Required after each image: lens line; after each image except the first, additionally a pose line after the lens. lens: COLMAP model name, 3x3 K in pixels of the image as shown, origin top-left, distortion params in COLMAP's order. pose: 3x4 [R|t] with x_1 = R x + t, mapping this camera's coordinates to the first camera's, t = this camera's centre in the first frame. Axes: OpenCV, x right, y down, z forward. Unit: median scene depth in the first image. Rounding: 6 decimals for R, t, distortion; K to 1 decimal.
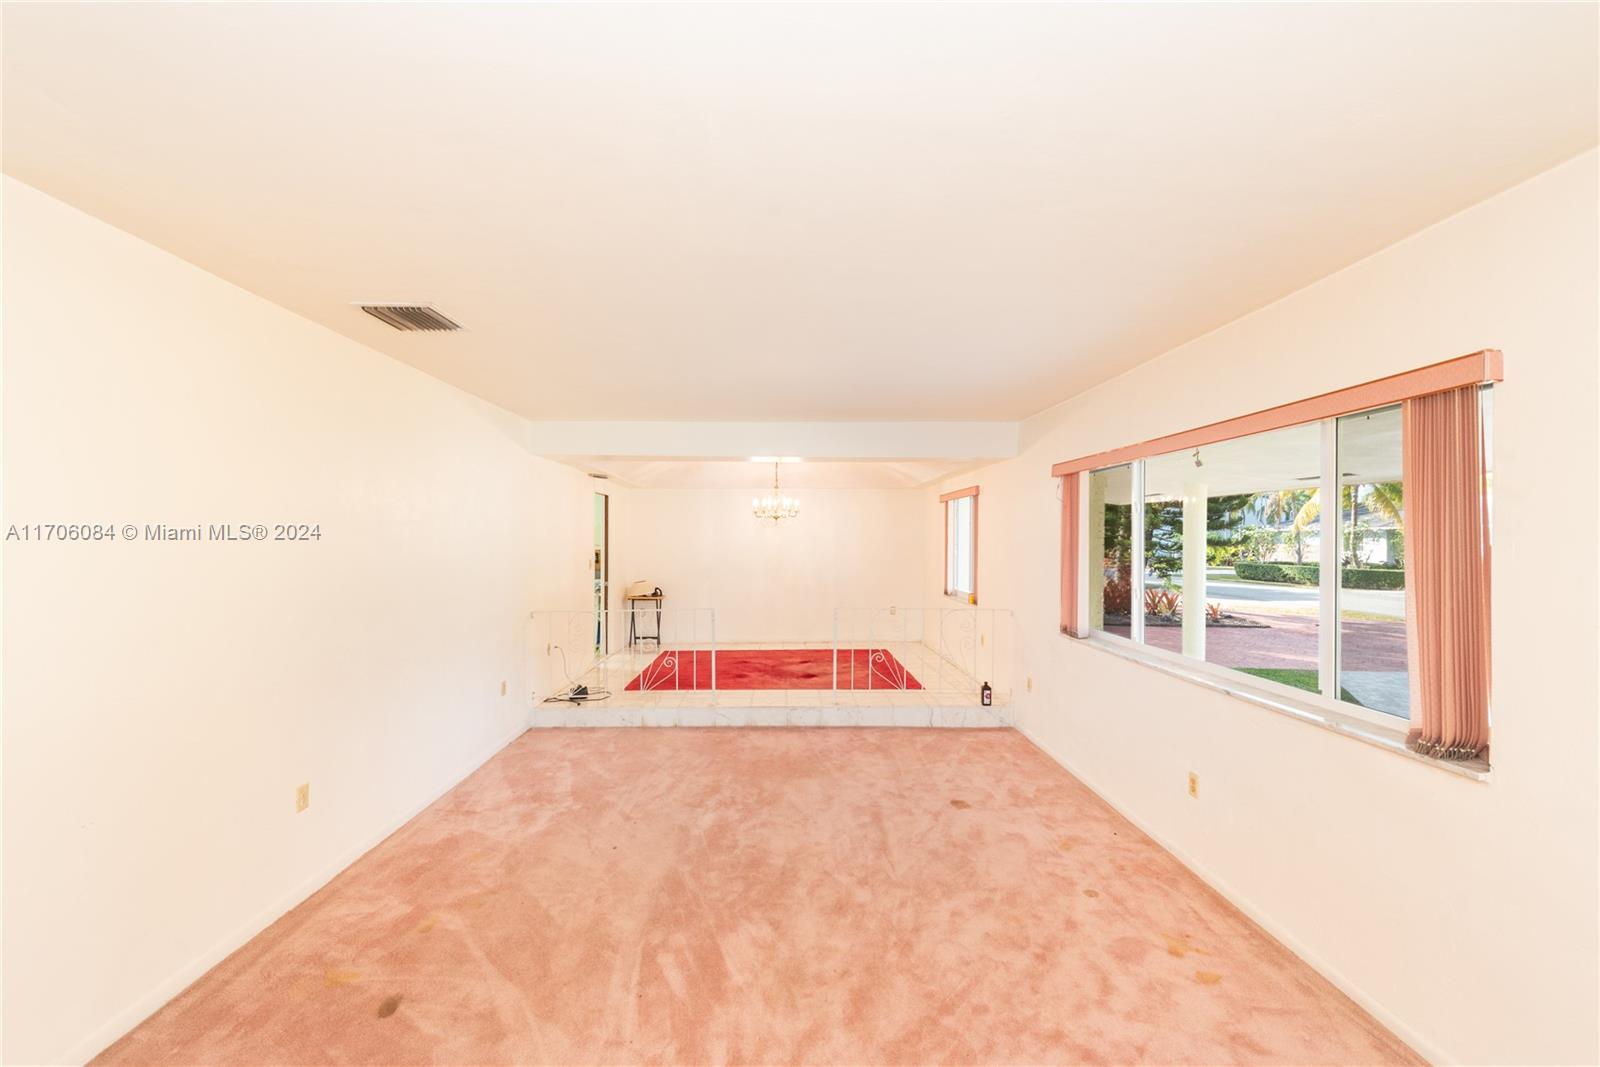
lens RADIAL K [[629.8, 0, 800.0], [0, 629.8, 533.5], [0, 0, 1]] dist [0.018078, -0.006225]
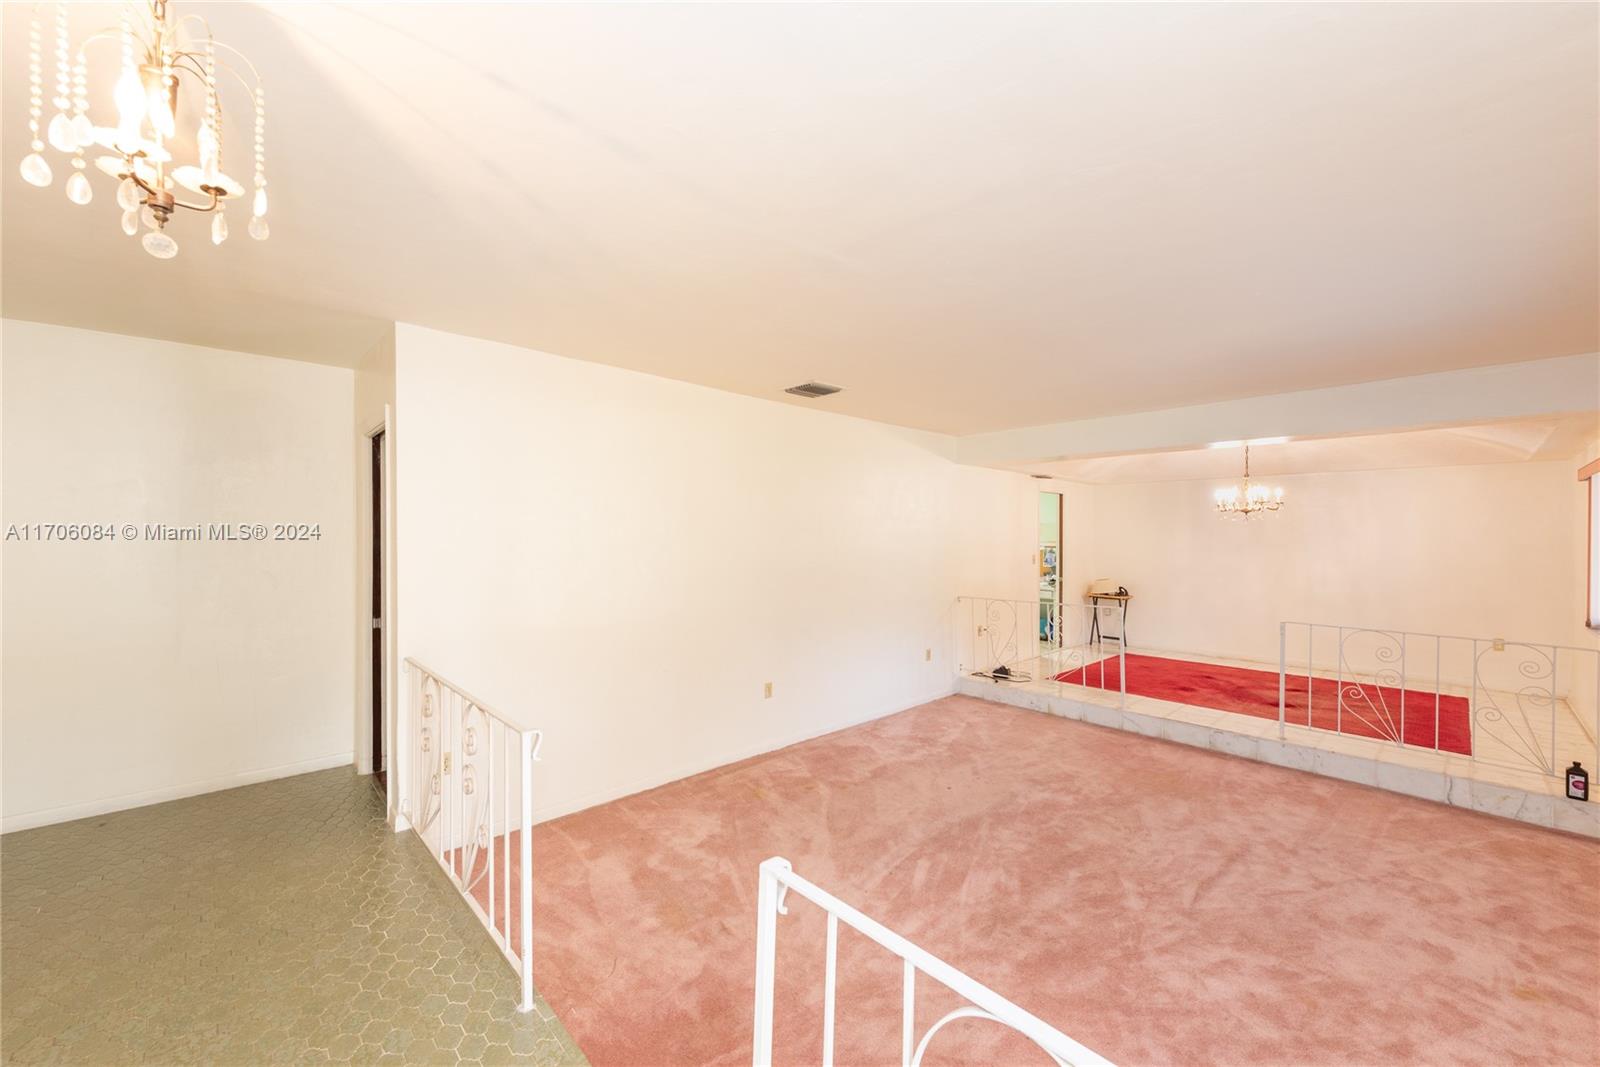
lens RADIAL K [[629.8, 0, 800.0], [0, 629.8, 533.5], [0, 0, 1]] dist [0.018078, -0.006225]
pose [[0.668712, 0.003272, -0.743514, 0.322224], [0.000459, 0.999988, 0.004814, -0.001043], [0.743521, -0.003561, 0.668703, -0.022240]]
